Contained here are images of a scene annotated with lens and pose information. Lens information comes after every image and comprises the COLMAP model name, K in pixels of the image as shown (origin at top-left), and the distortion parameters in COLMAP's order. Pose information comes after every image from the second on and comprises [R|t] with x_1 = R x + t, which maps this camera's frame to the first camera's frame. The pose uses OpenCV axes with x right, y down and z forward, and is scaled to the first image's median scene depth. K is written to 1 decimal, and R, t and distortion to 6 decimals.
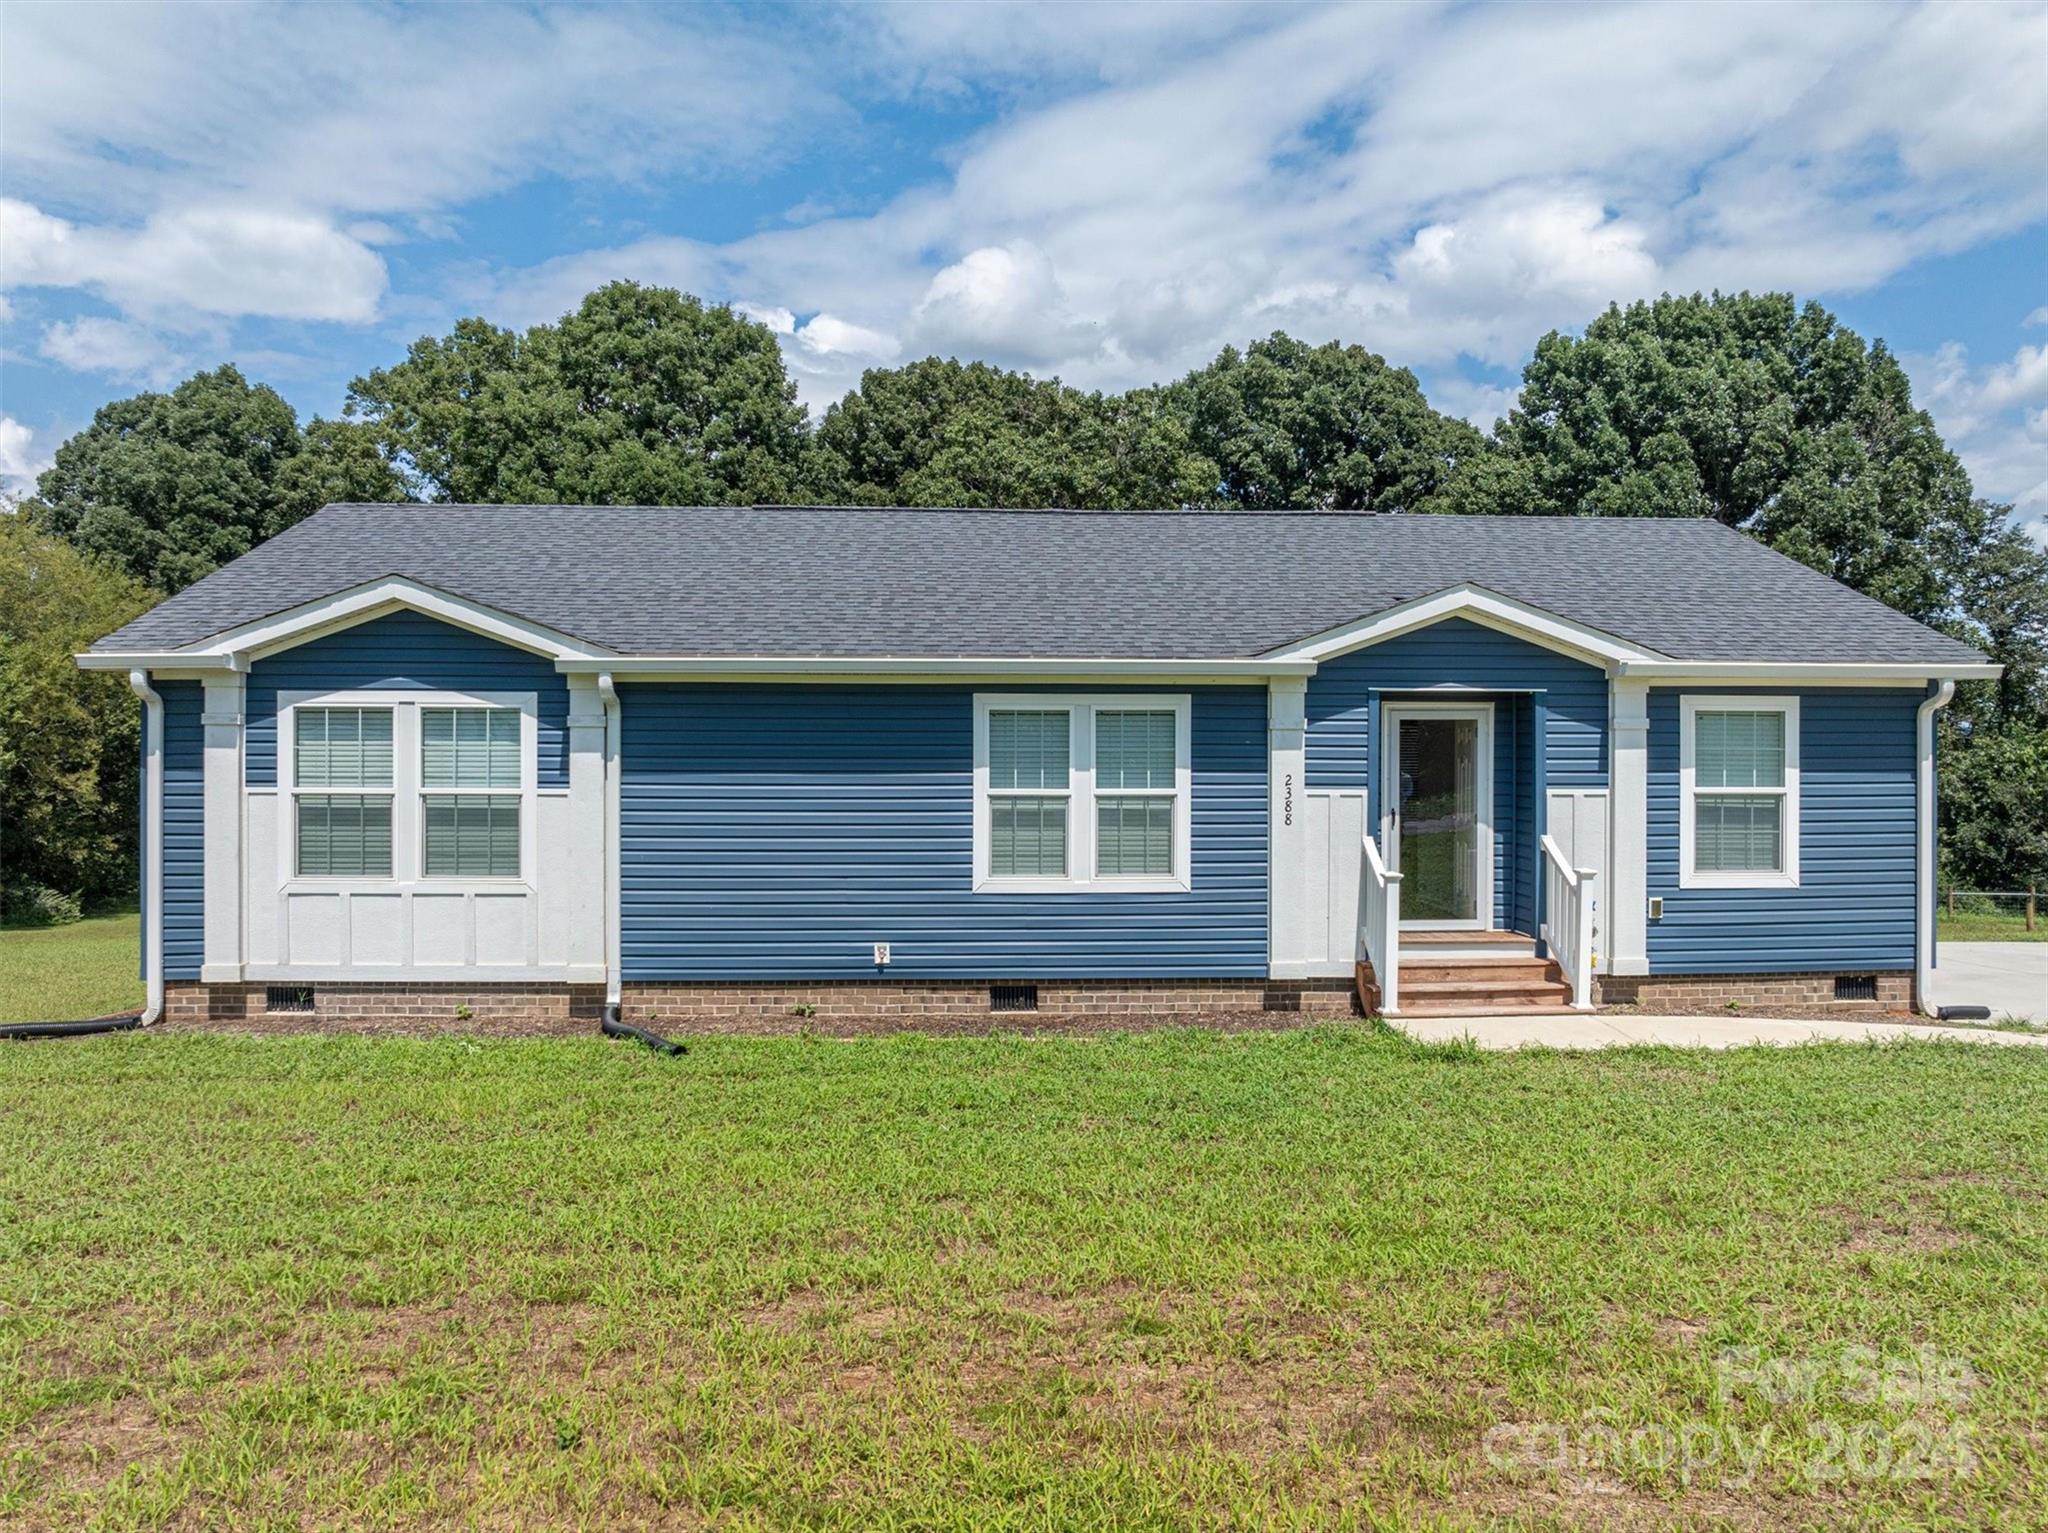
lens RADIAL K [[1420.3, 0, 1023.4], [0, 1420.3, 746.6], [0, 0, 1]] dist [-0.012411, -0.048805]
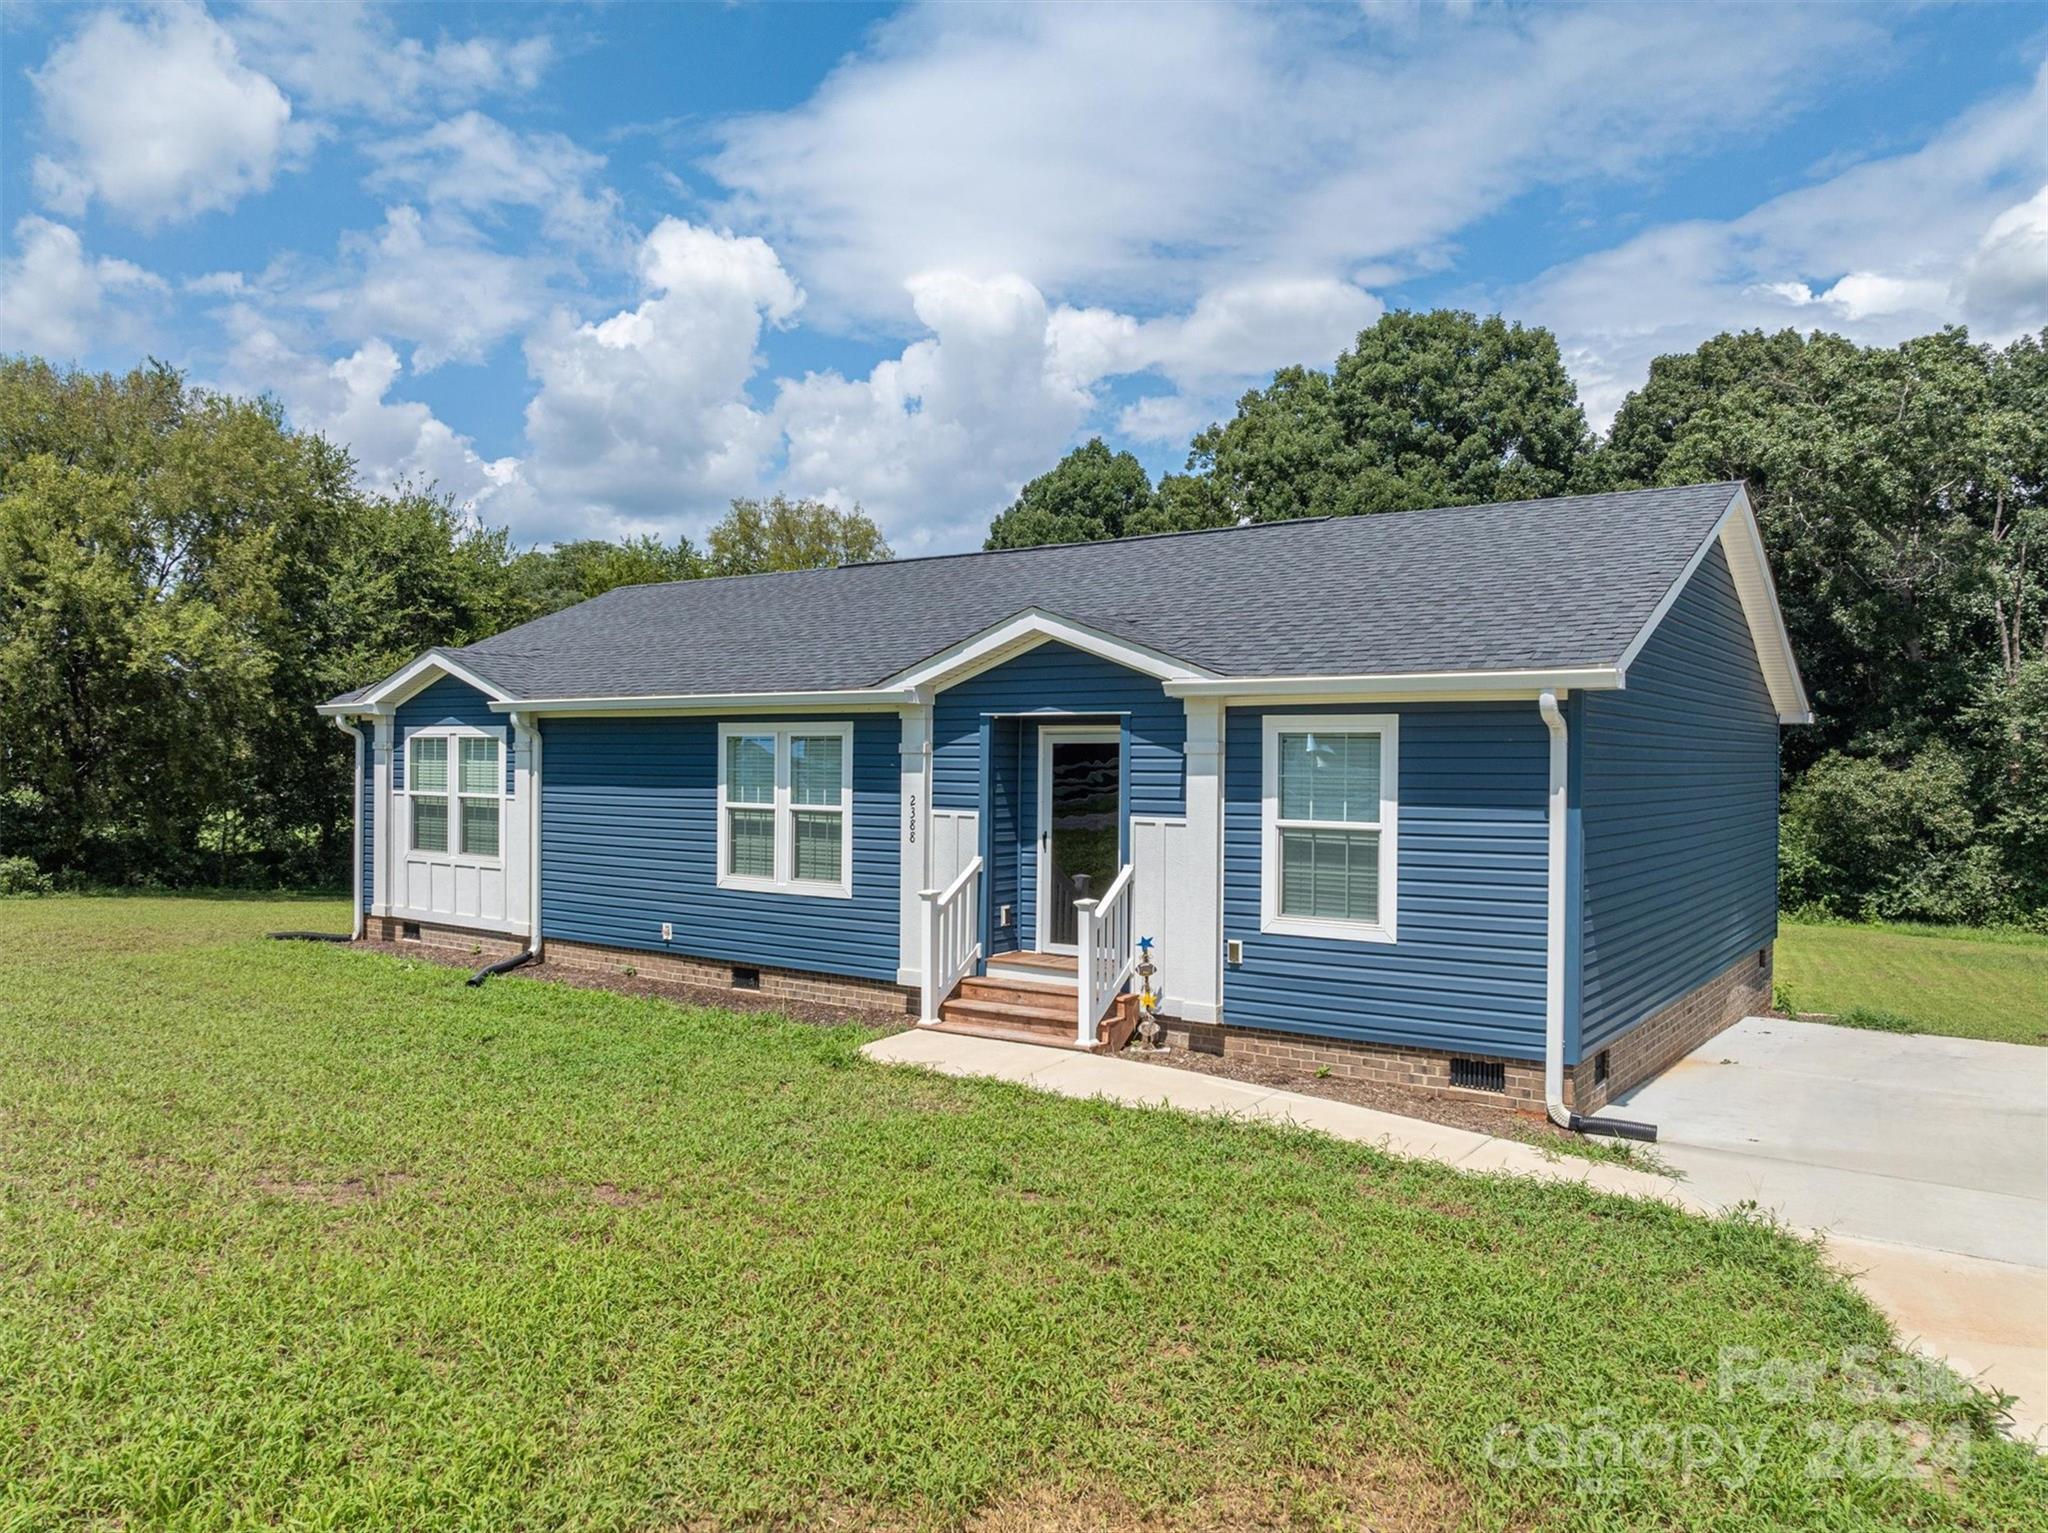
lens RADIAL K [[1443.1, 0, 1034.8], [0, 1443.1, 760.8], [0, 0, 1]] dist [-0.035537, 0.001101]
pose [[0.782182, 0.004629, -0.623032, 0.923092], [-0.007526, 0.999970, -0.002019, -0.005055], [0.623004, 0.006269, 0.782193, 0.199831]]
